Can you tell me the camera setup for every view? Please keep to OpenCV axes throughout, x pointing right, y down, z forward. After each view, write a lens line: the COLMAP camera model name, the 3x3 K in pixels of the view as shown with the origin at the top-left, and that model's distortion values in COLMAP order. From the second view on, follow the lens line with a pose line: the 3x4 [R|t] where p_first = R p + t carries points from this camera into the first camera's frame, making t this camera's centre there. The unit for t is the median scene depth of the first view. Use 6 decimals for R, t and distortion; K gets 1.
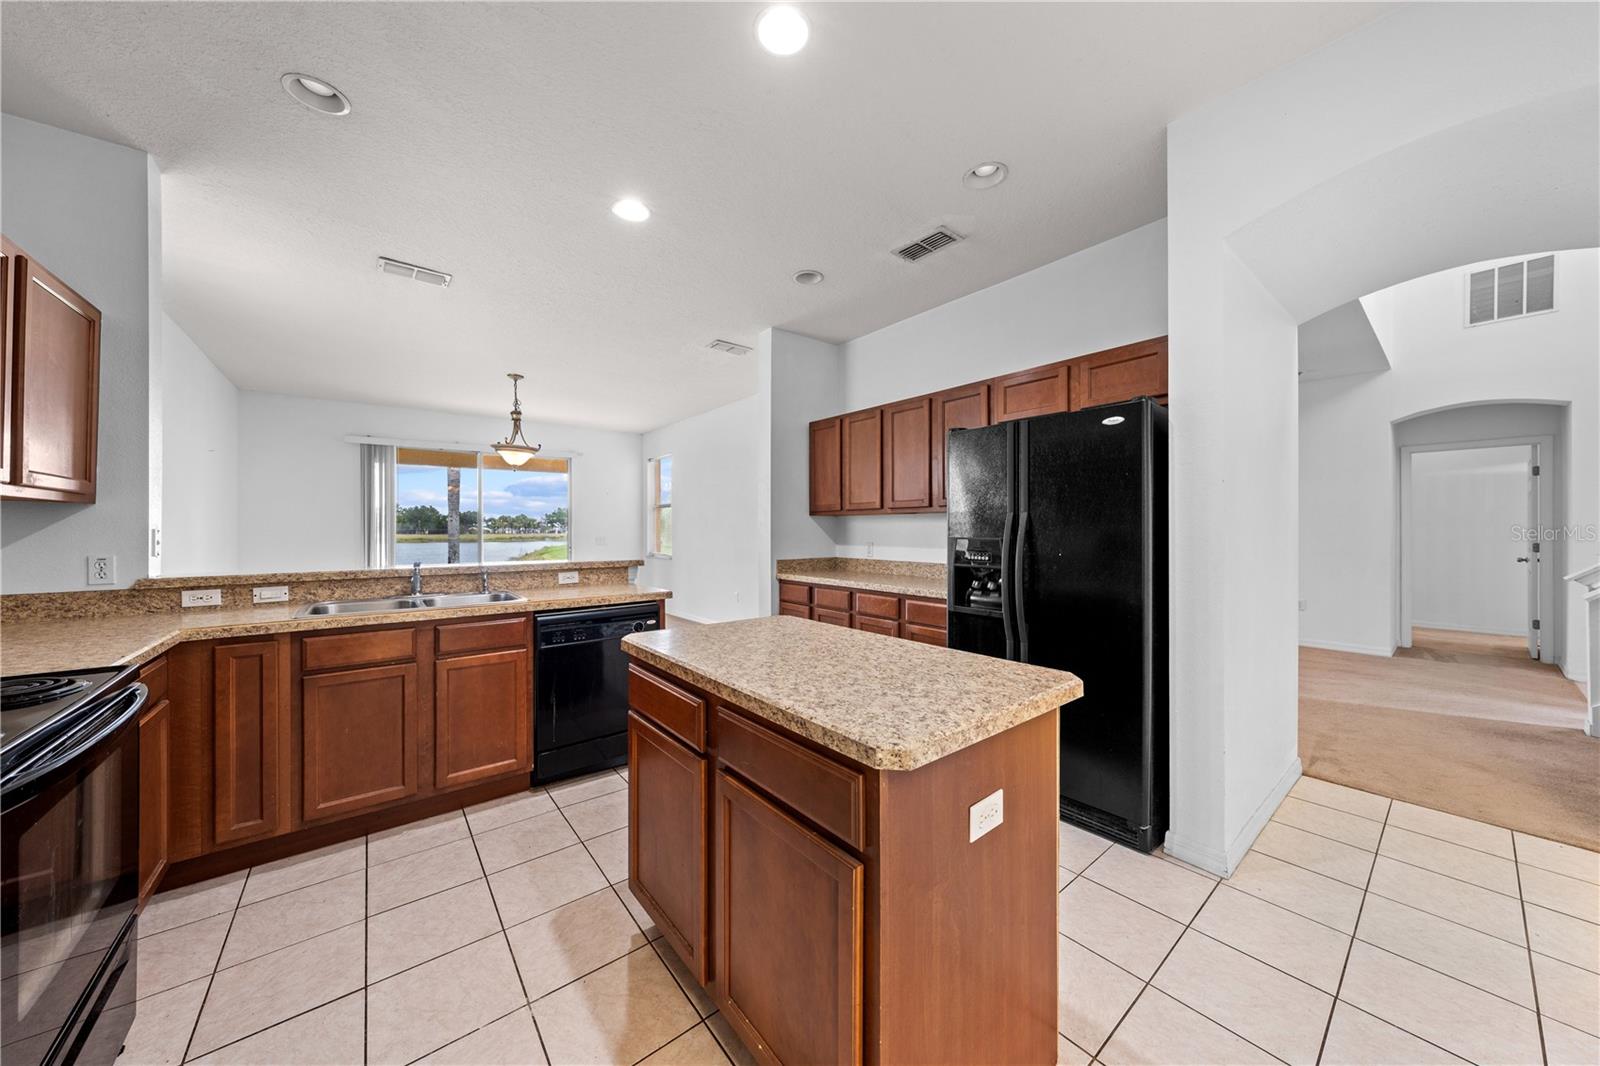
lens RADIAL K [[538.9, 0, 801.5], [0, 538.9, 530.6], [0, 0, 1]] dist [-0.003177, -0.000293]
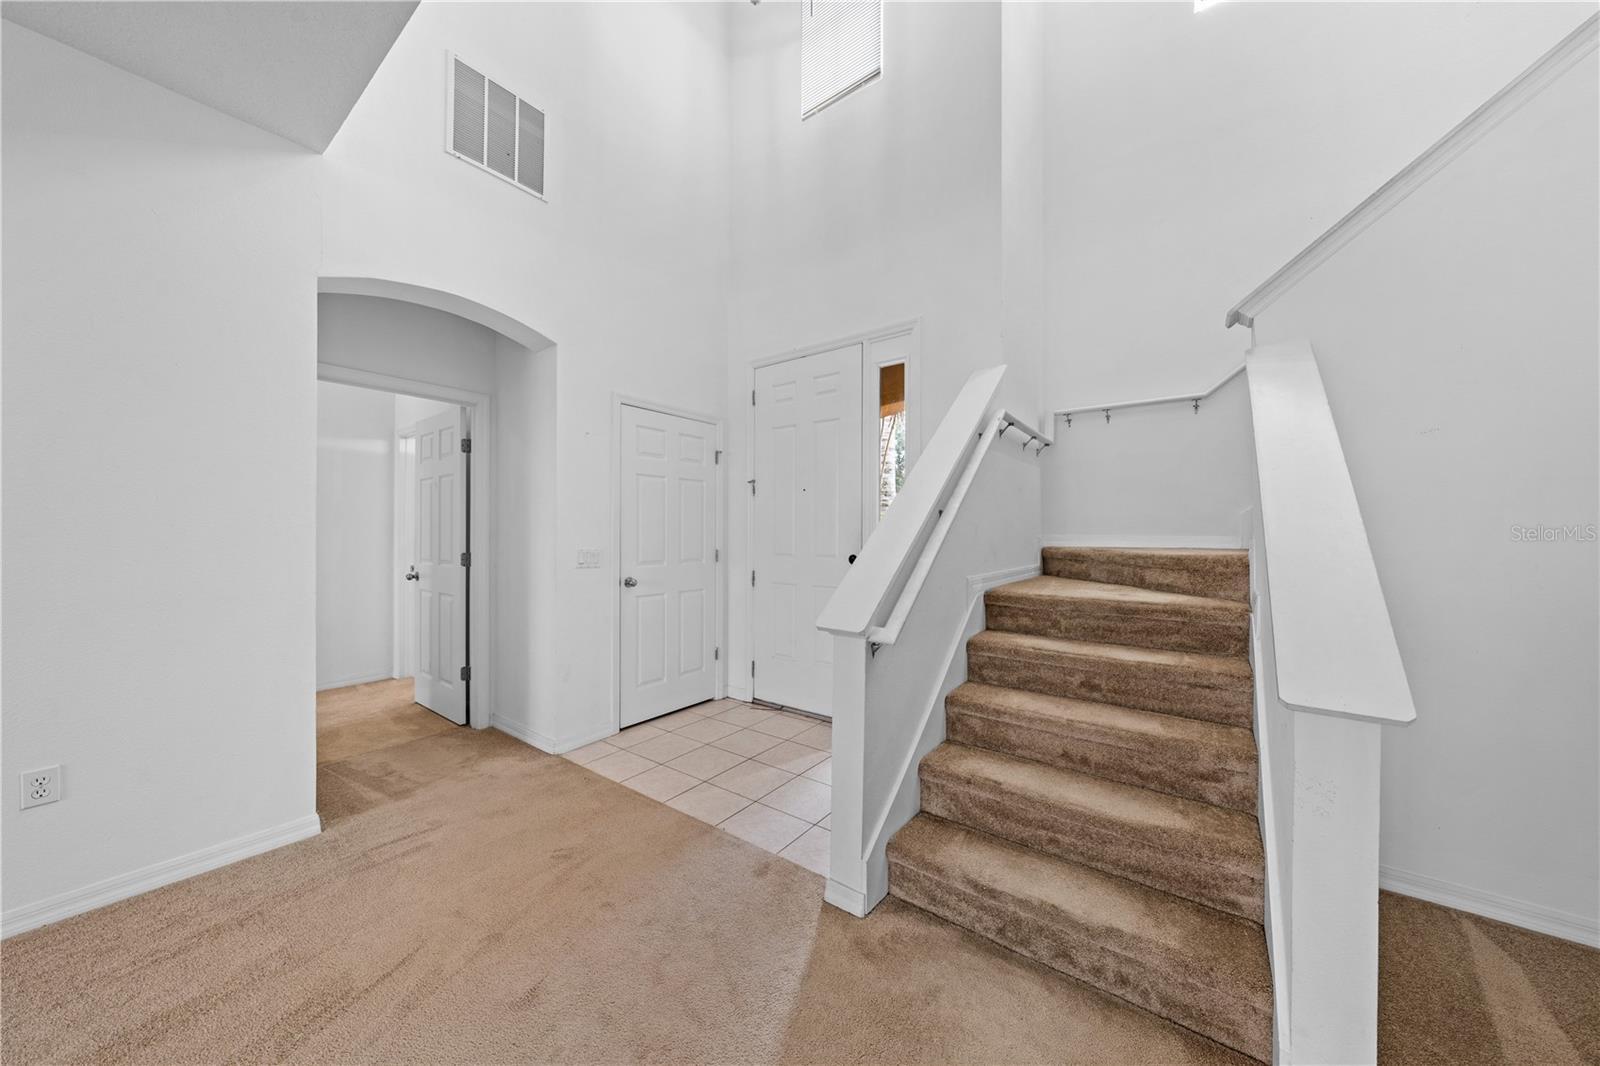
lens RADIAL K [[541.1, 0, 809.7], [0, 541.1, 532.6], [0, 0, 1]] dist [-0.001936, -0.000334]
pose [[-0.263695, -0.000597, 0.964606, 0.607253], [-0.000230, 1.000000, 0.000557, -0.002351], [-0.964606, -0.000075, -0.263695, 0.765517]]
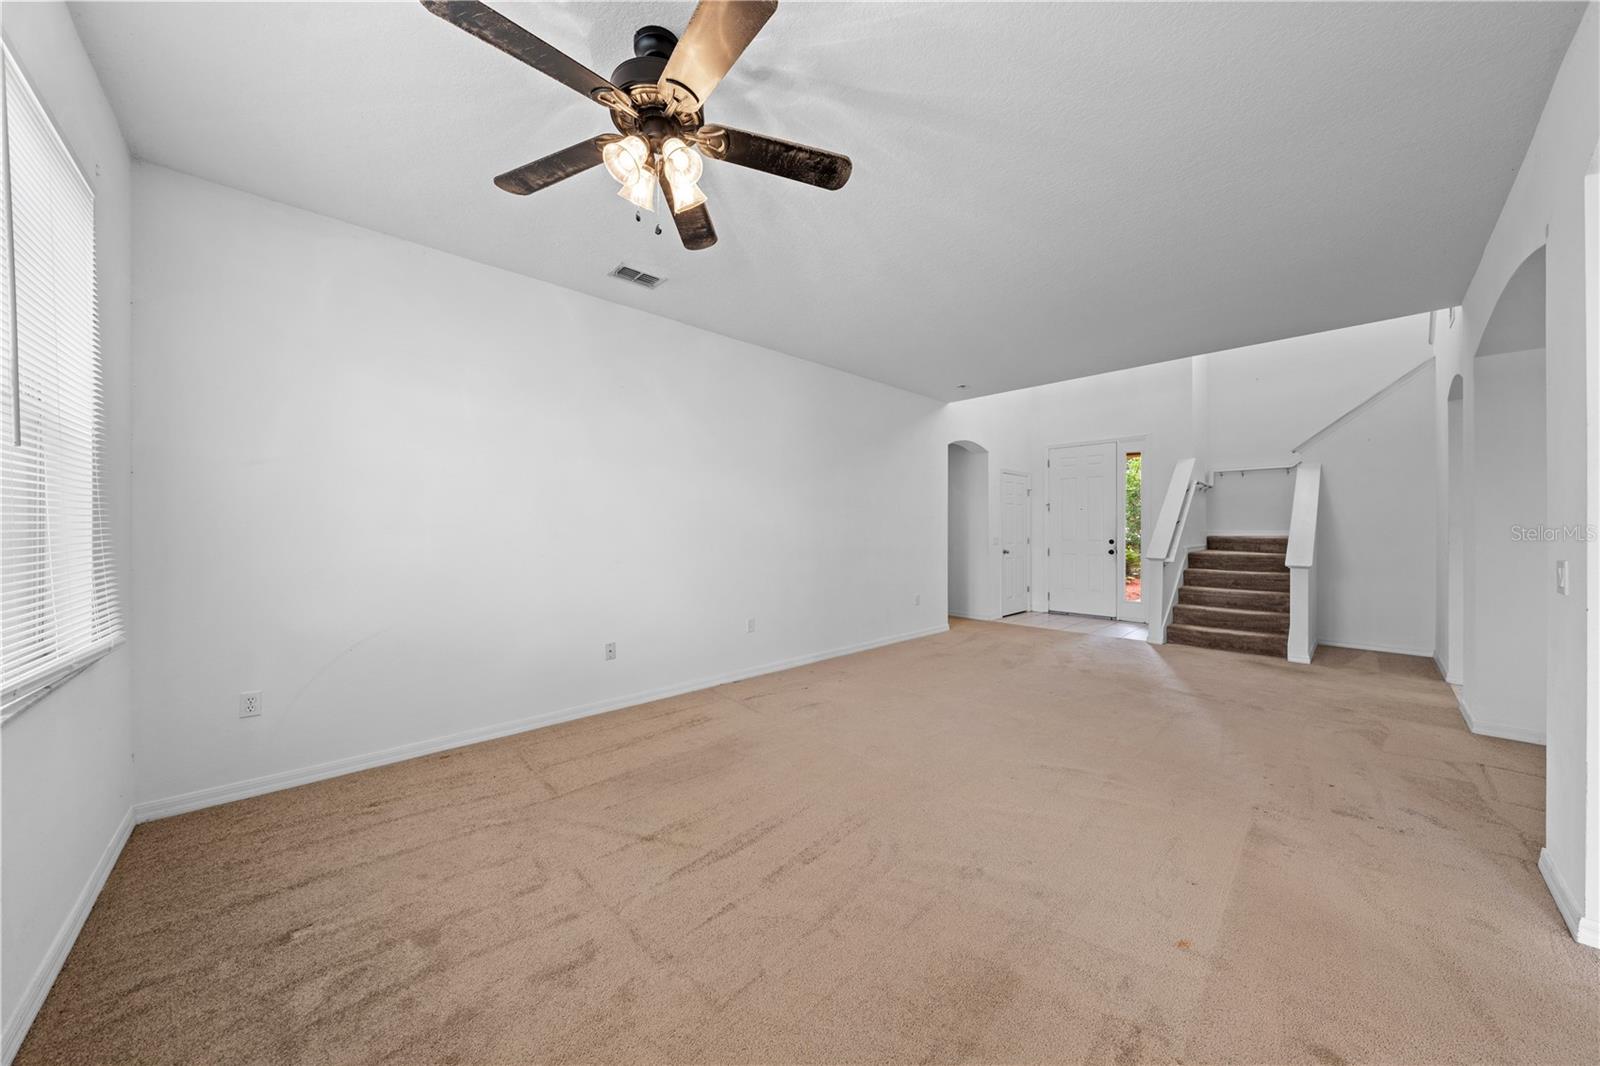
lens RADIAL K [[538.9, 0, 801.5], [0, 538.9, 530.6], [0, 0, 1]] dist [-0.003177, -0.000293]
pose [[-0.091710, -0.002326, 0.995783, -0.153057], [0.004275, 0.999987, 0.002730, -0.006588], [-0.995777, 0.004508, -0.091699, 1.524471]]
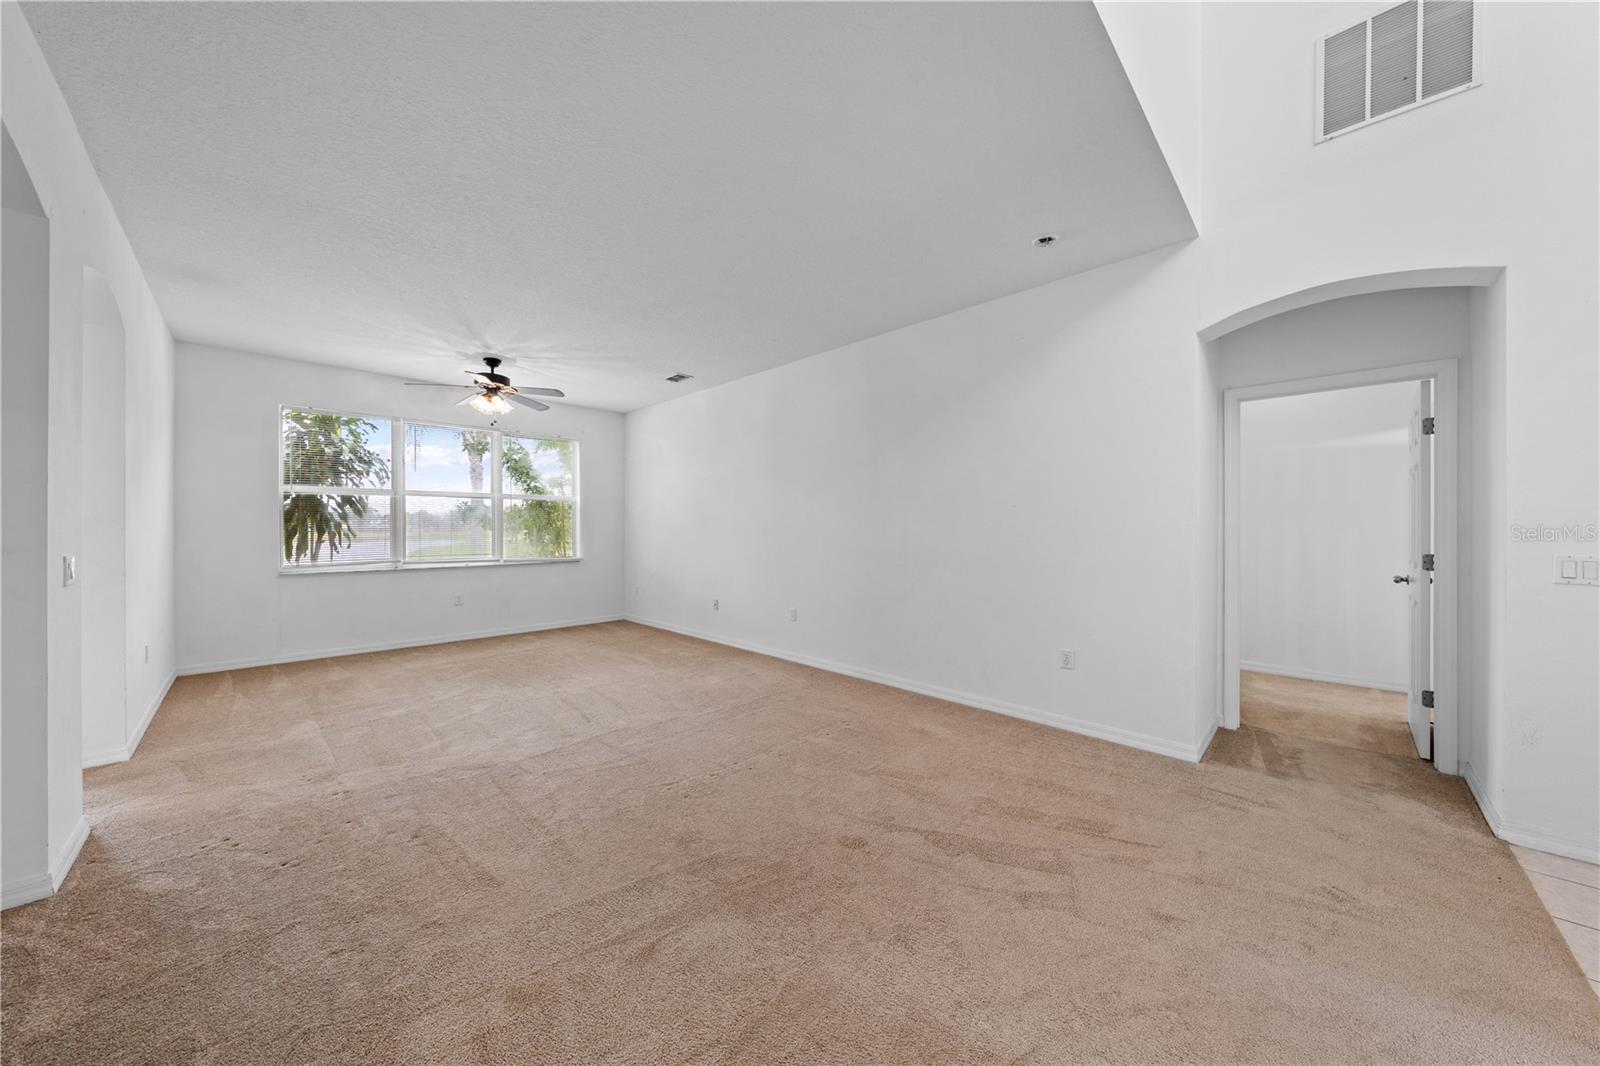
lens RADIAL K [[556.5, 0, 801.3], [0, 556.5, 527.2], [0, 0, 1]] dist [0.001062, 0.000104]
pose [[0.991578, 0.003661, 0.129456, 0.648126], [-0.003571, 0.999993, -0.000929, -0.002175], [-0.129458, 0.000459, 0.991585, 0.507274]]
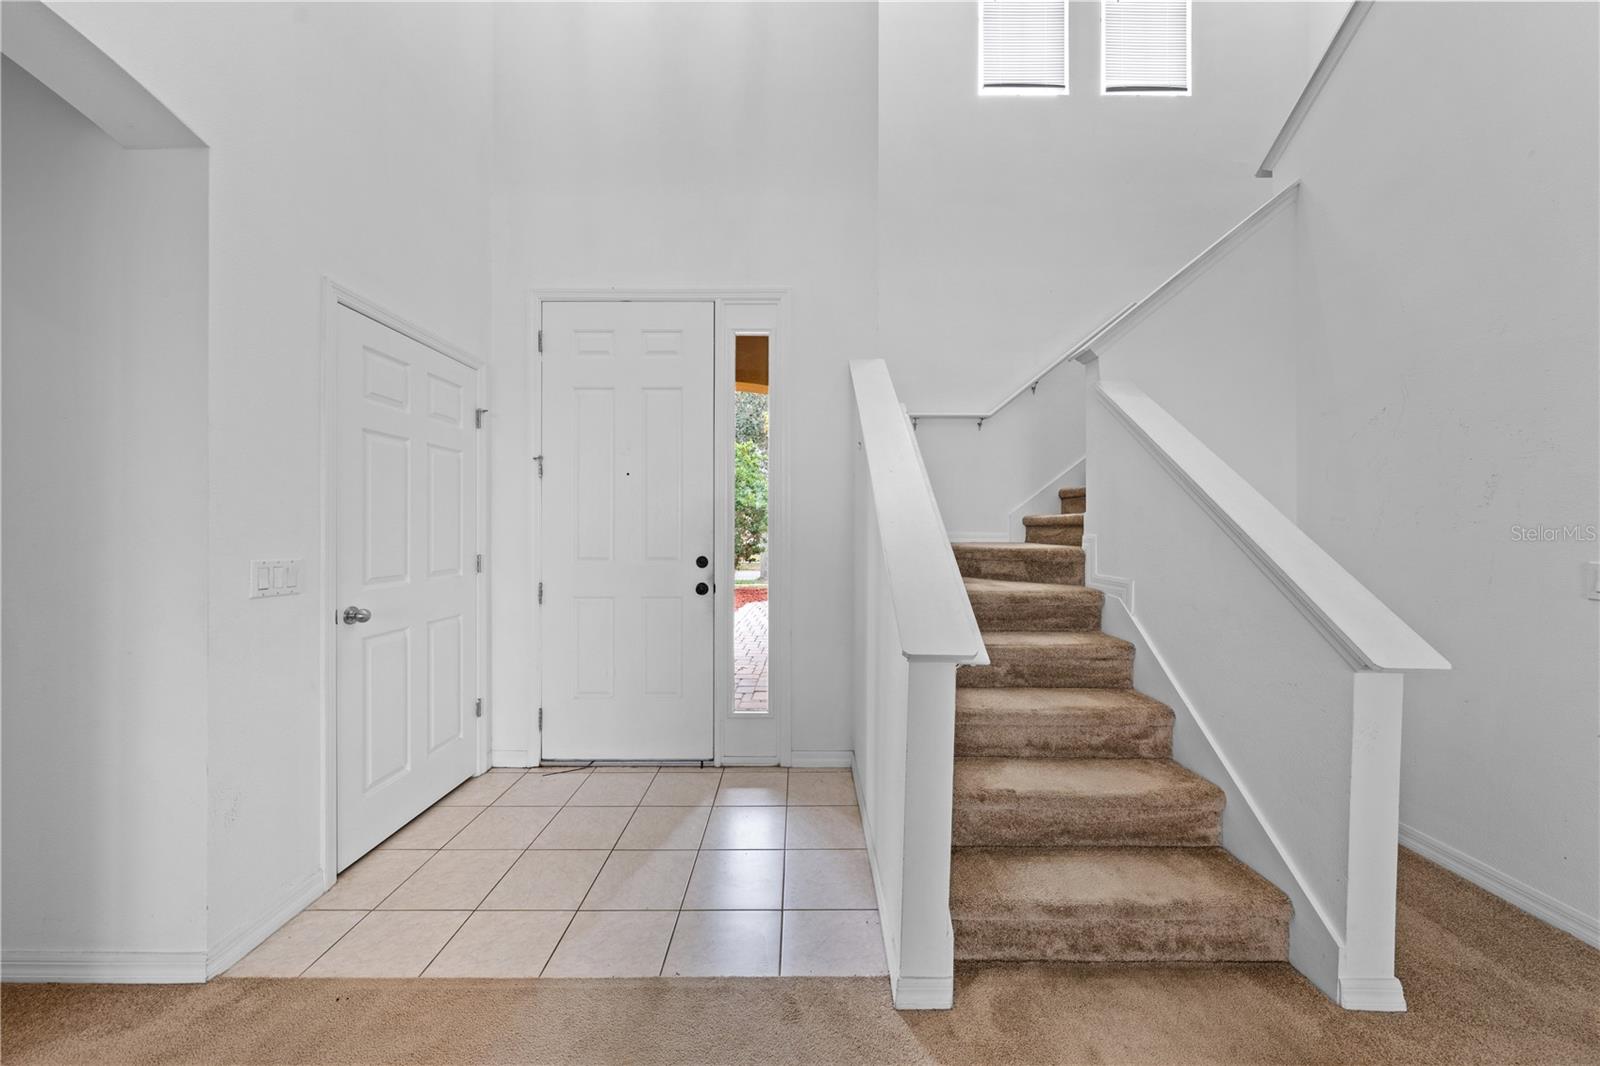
lens RADIAL K [[538.9, 0, 801.5], [0, 538.9, 530.6], [0, 0, 1]] dist [-0.003177, -0.000293]
pose [[-0.785304, -0.002128, 0.619107, 0.826163], [-0.000574, 0.999996, 0.002709, -0.002280], [-0.619111, 0.001772, -0.785302, 0.909652]]
